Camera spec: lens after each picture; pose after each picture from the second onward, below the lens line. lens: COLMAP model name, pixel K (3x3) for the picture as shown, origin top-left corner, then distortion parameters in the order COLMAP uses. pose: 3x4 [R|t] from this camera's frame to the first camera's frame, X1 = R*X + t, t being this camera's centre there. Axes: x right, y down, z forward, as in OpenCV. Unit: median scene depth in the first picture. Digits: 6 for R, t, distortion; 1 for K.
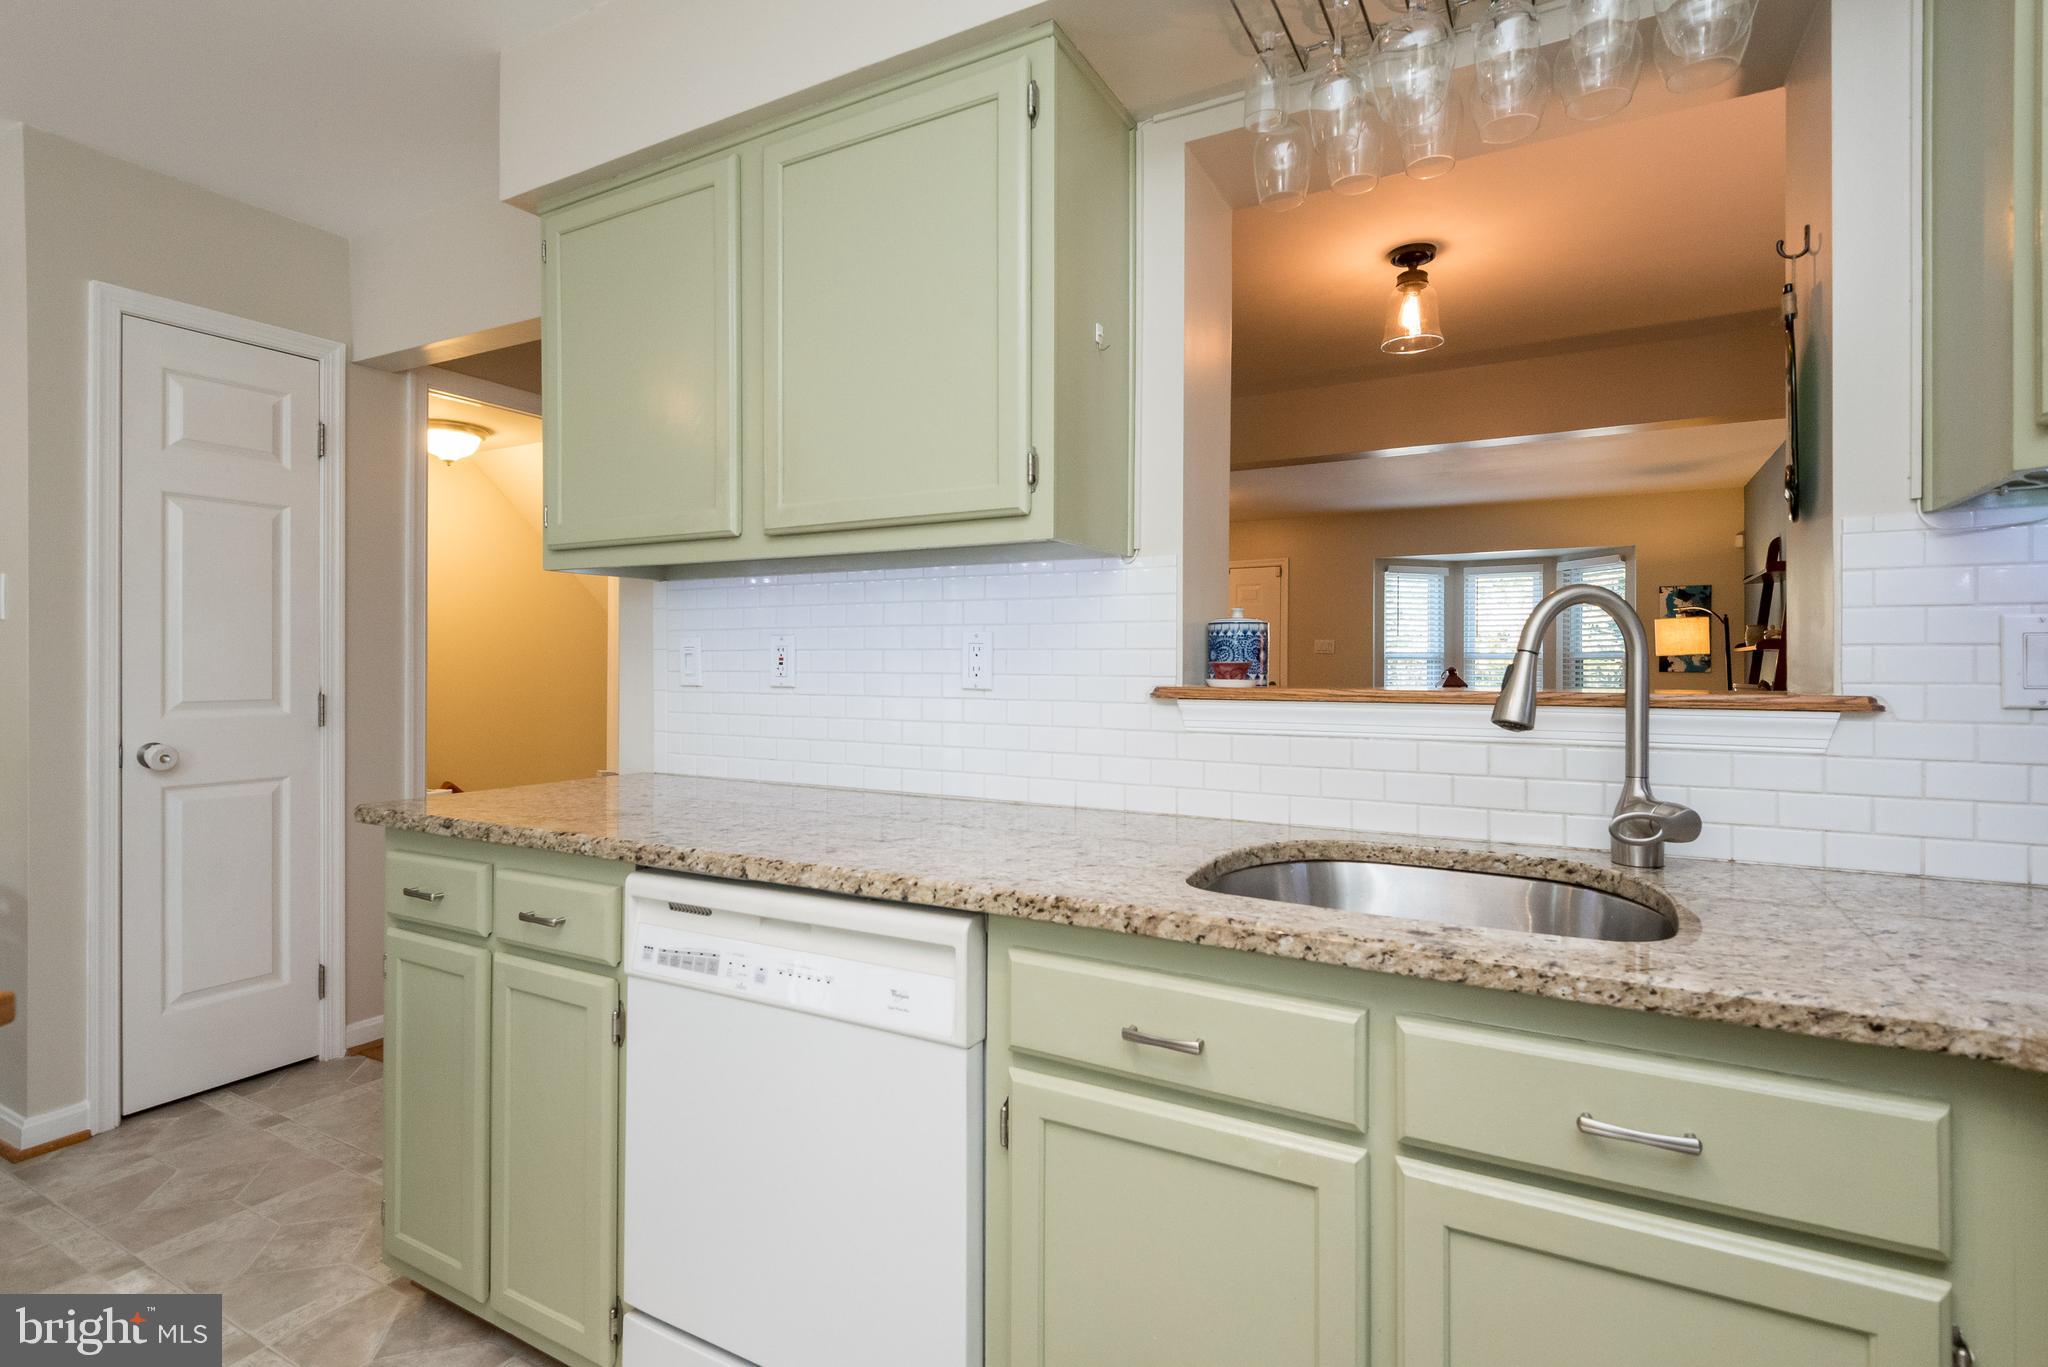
lens RADIAL K [[1015.9, 0, 1013.1], [0, 1015.9, 669.8], [0, 0, 1]] dist [0.018343, -0.000361]
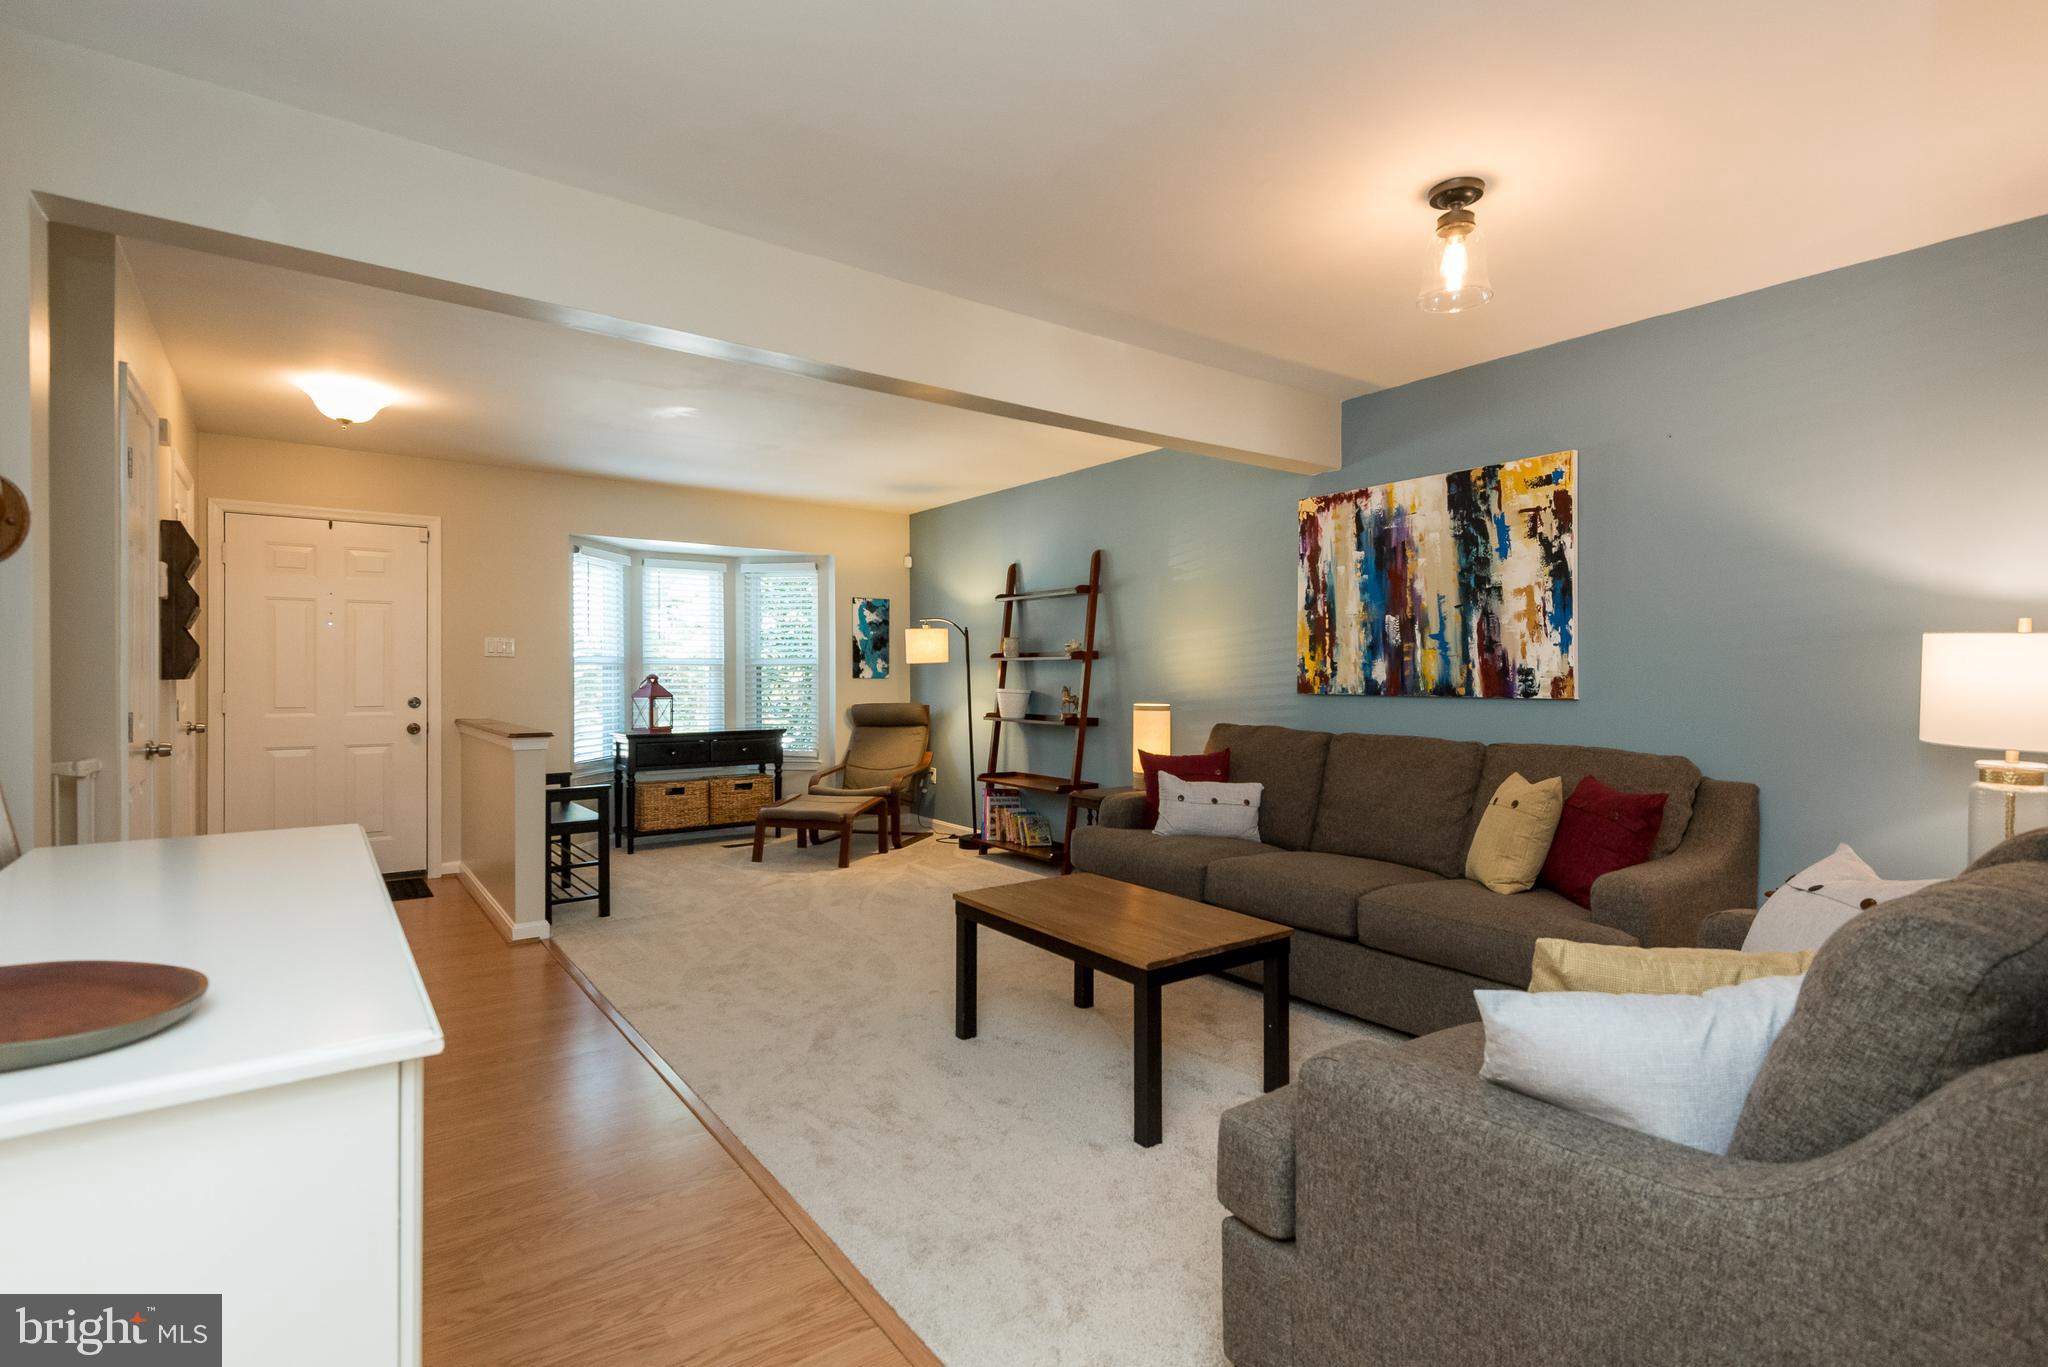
lens RADIAL K [[980.9, 0, 1029.1], [0, 980.9, 678.2], [0, 0, 1]] dist [0.002343, -0.002534]
pose [[0.400632, -0.006920, 0.916213, -0.214819], [0.001960, 0.999976, 0.006695, -0.004856], [-0.916237, -0.000887, 0.400636, 0.430613]]
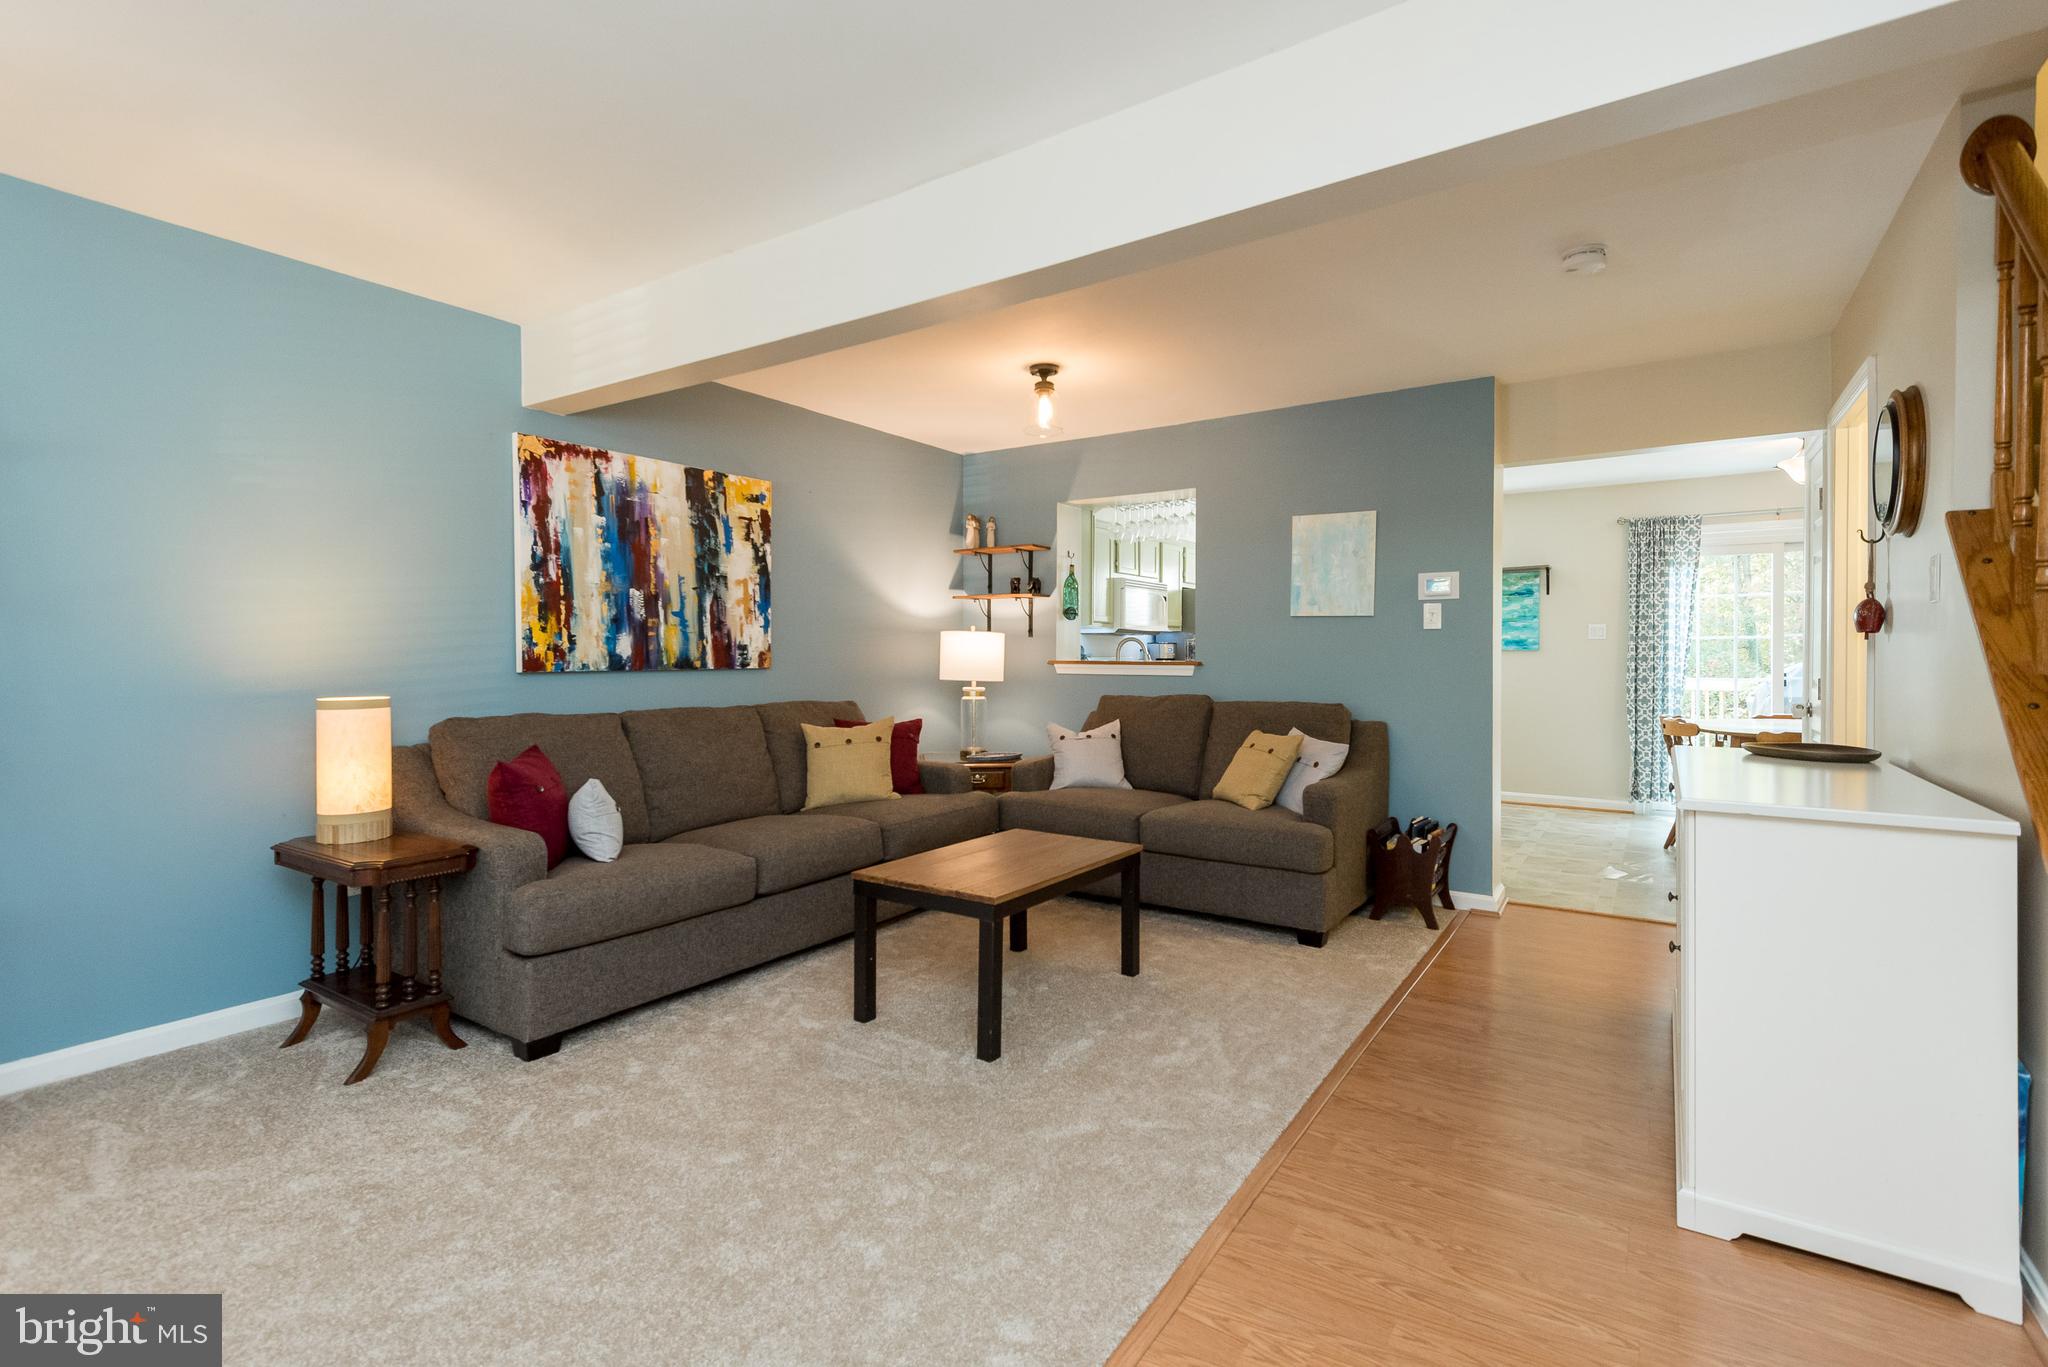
lens RADIAL K [[926.0, 0, 1027.0], [0, 926.0, 667.3], [0, 0, 1]] dist [0.009798, -0.003949]
pose [[-0.999002, -0.002051, 0.044623, 0.158524], [-0.001311, 0.999861, 0.016620, -0.001305], [-0.044651, 0.016545, -0.998866, 1.014075]]
